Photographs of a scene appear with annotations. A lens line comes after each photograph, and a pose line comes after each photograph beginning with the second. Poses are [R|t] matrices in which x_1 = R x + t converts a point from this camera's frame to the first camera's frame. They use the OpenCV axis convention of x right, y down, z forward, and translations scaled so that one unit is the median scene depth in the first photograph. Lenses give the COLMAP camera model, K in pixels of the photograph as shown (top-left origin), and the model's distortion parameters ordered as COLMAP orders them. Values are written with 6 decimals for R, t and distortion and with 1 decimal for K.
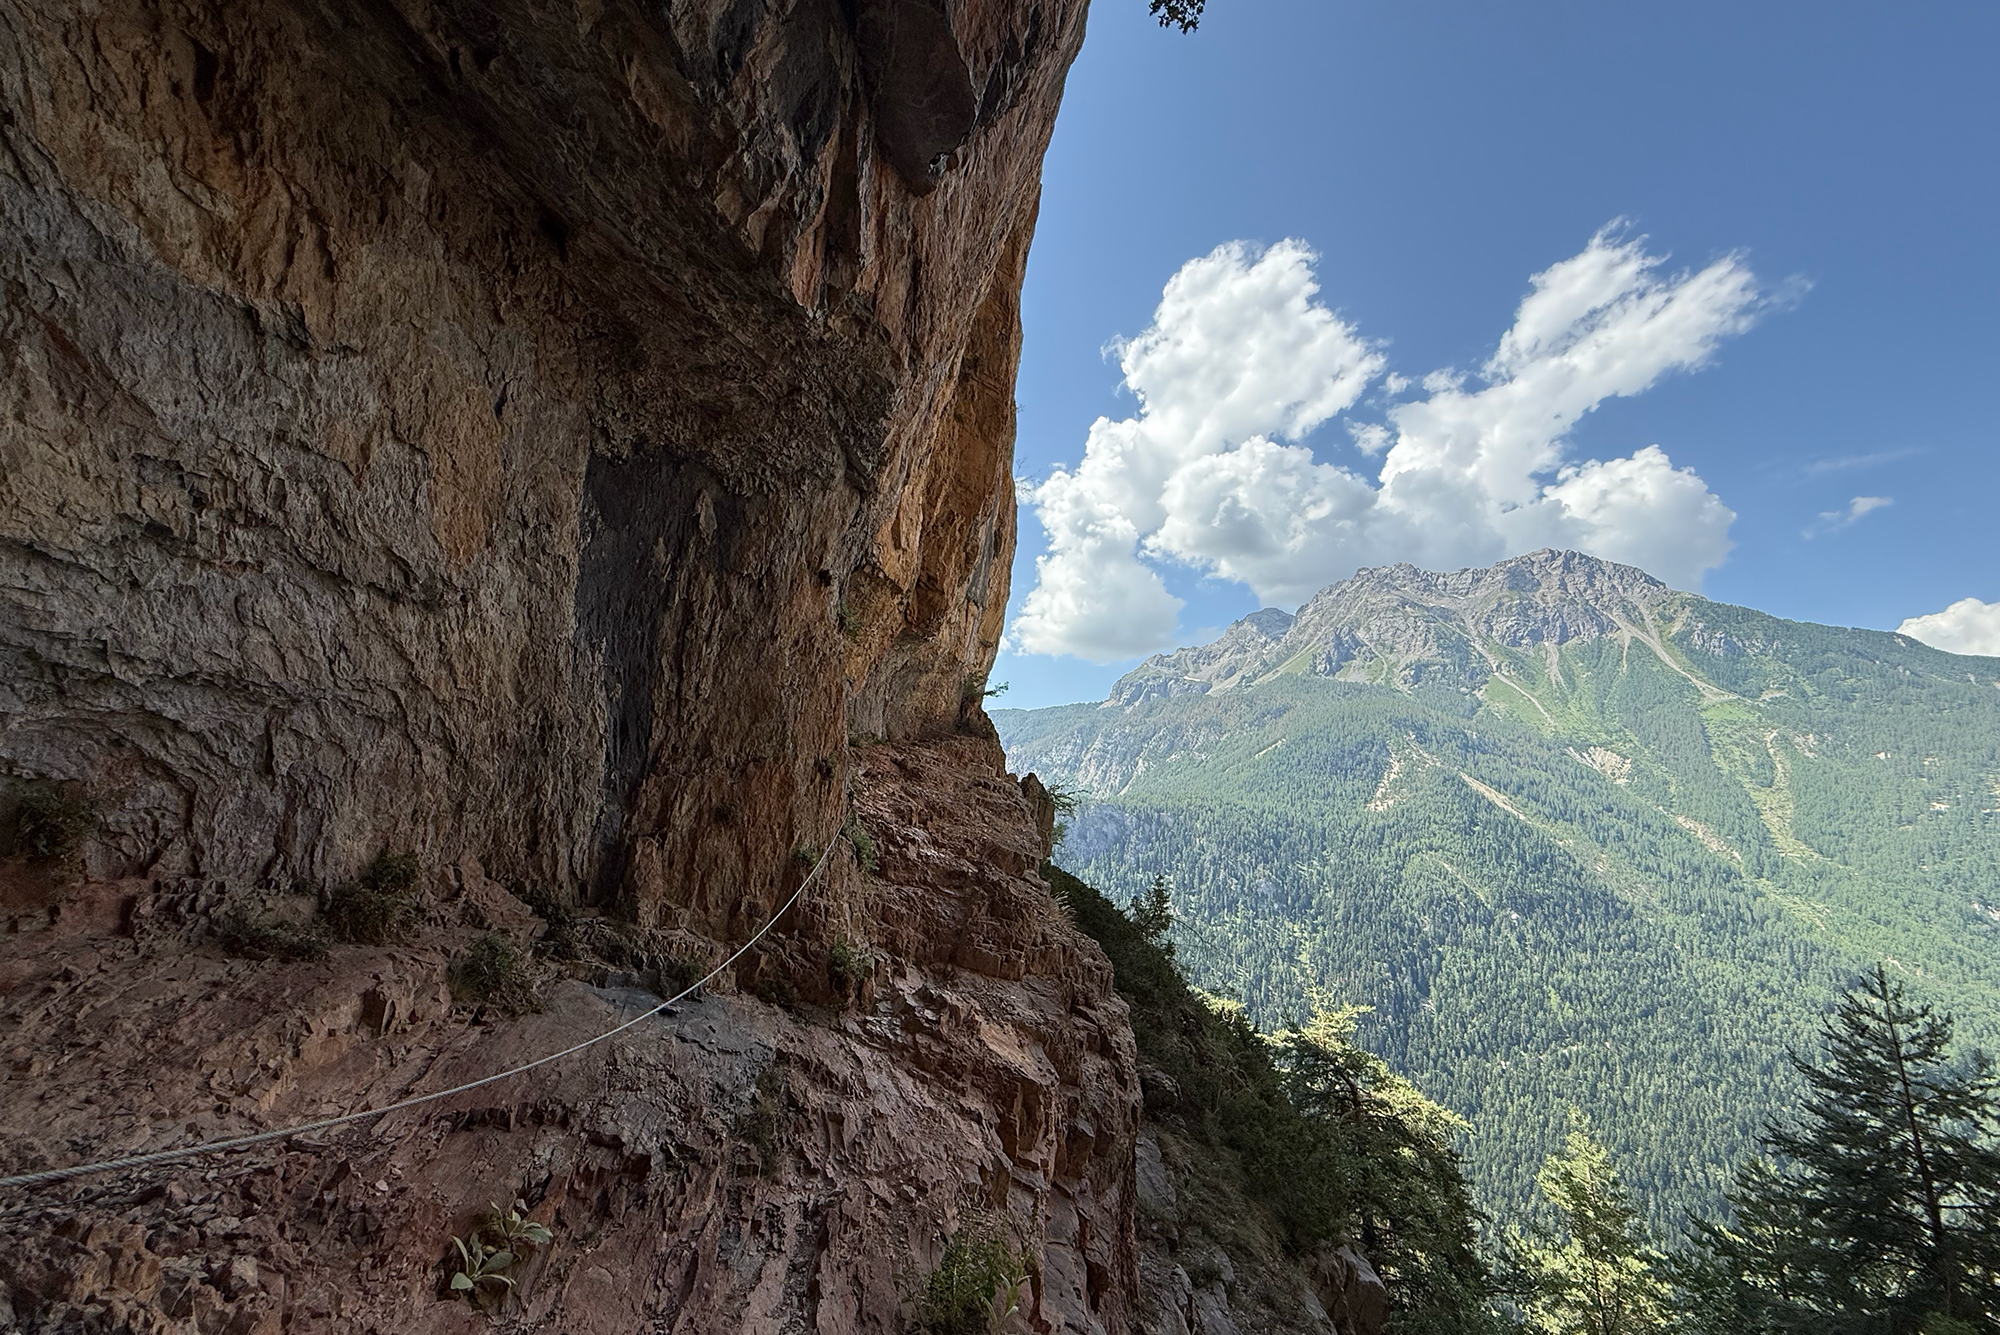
lens RADIAL K [[833.5, 0, 1000.0], [0, 833.5, 667.5], [0, 0, 1]] dist [-0.000223, -0.000133]
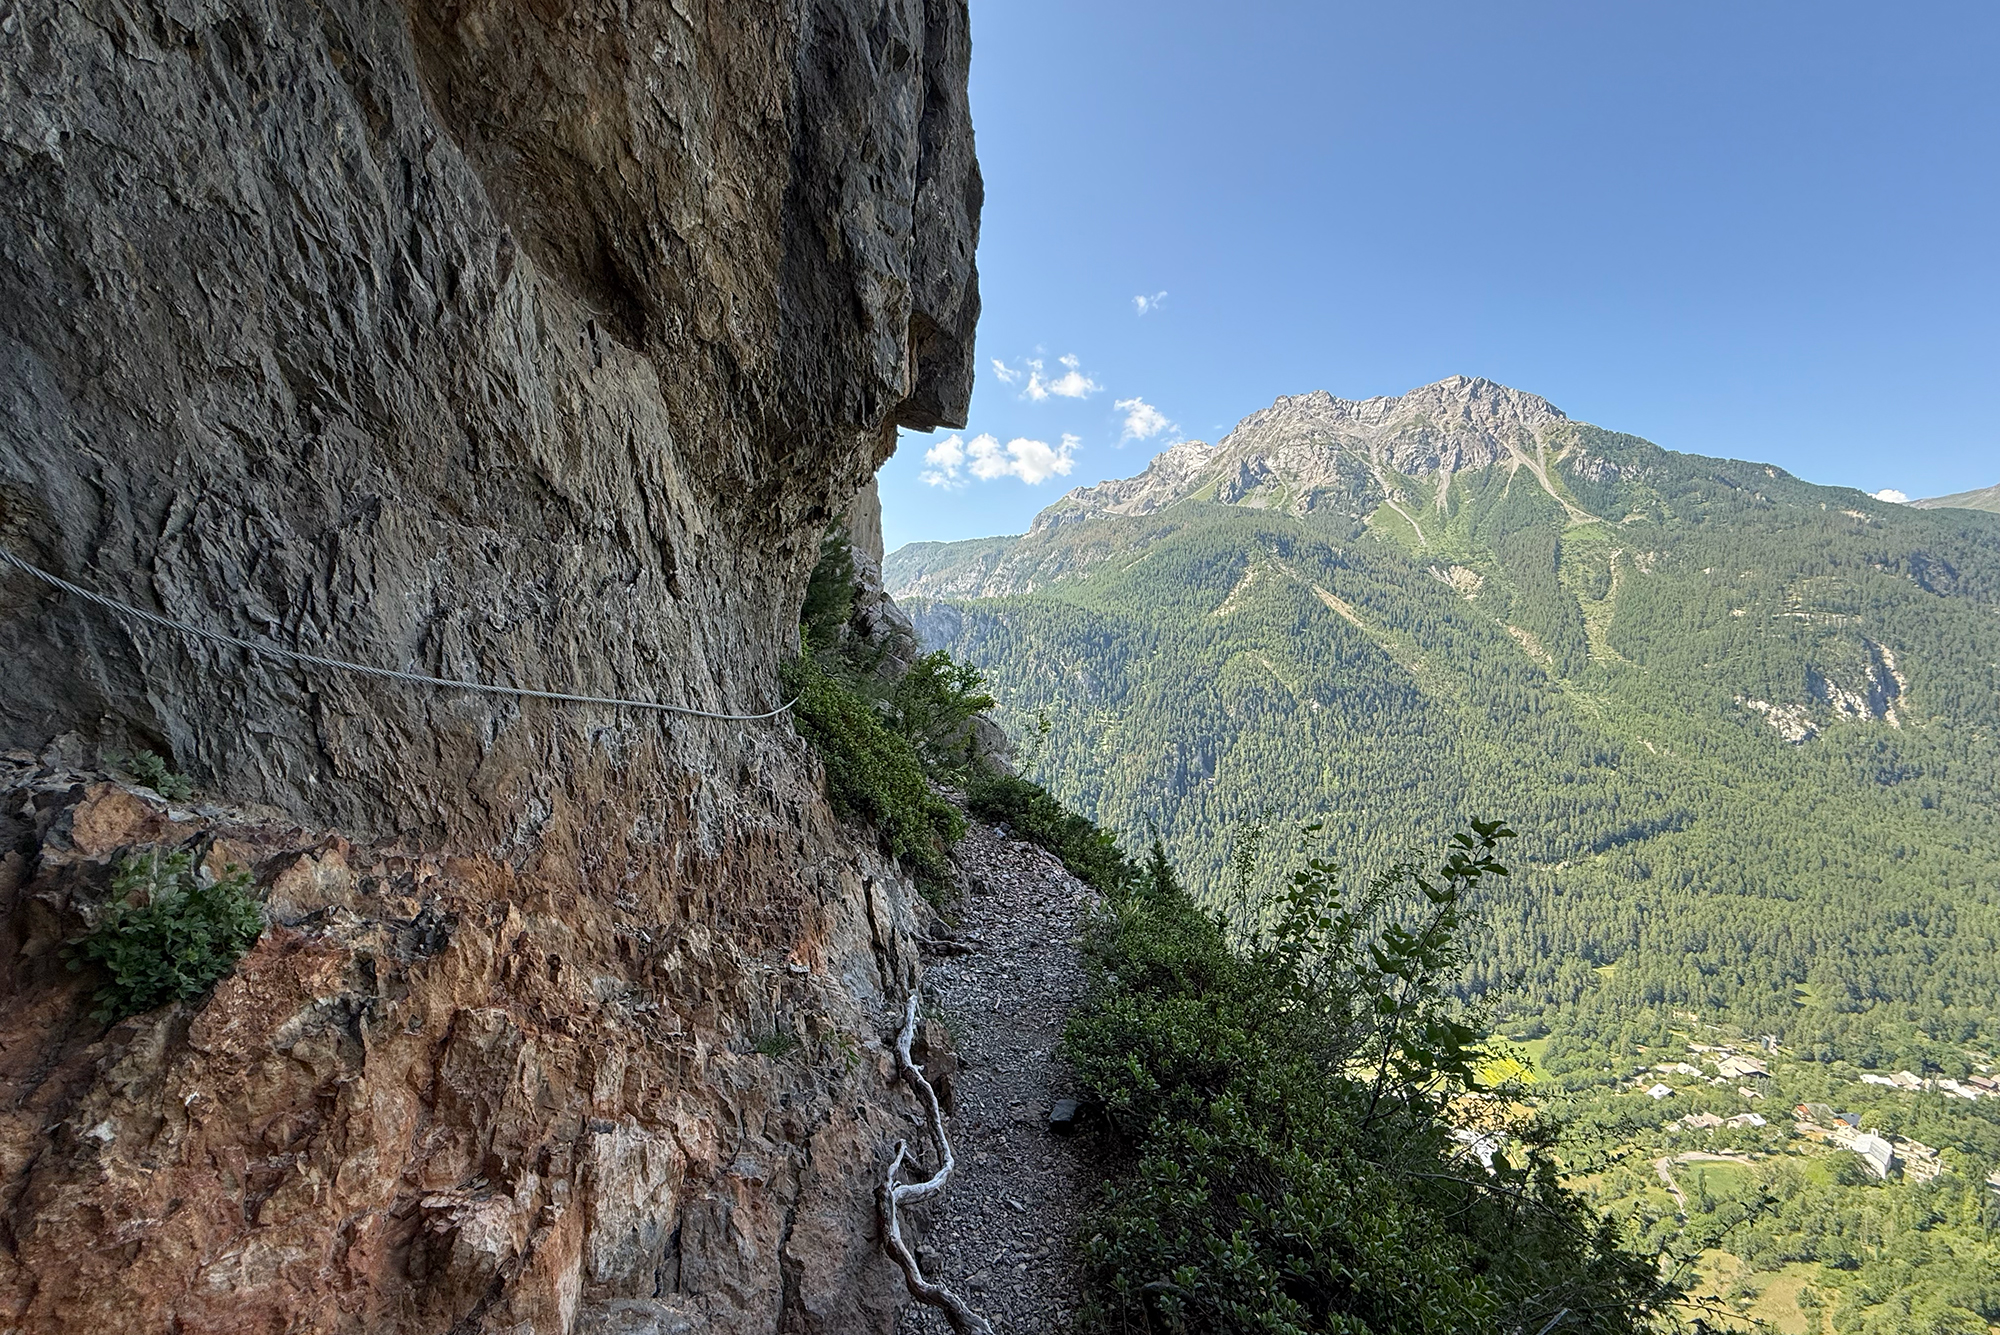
lens RADIAL K [[833.5, 0, 1000.0], [0, 833.5, 667.5], [0, 0, 1]] dist [-0.000223, -0.000133]
pose [[0.998196, 0.004056, 0.059906, 0.113084], [-0.014939, 0.983118, 0.182364, 0.047479], [-0.058155, -0.182930, 0.981404, 0.008521]]
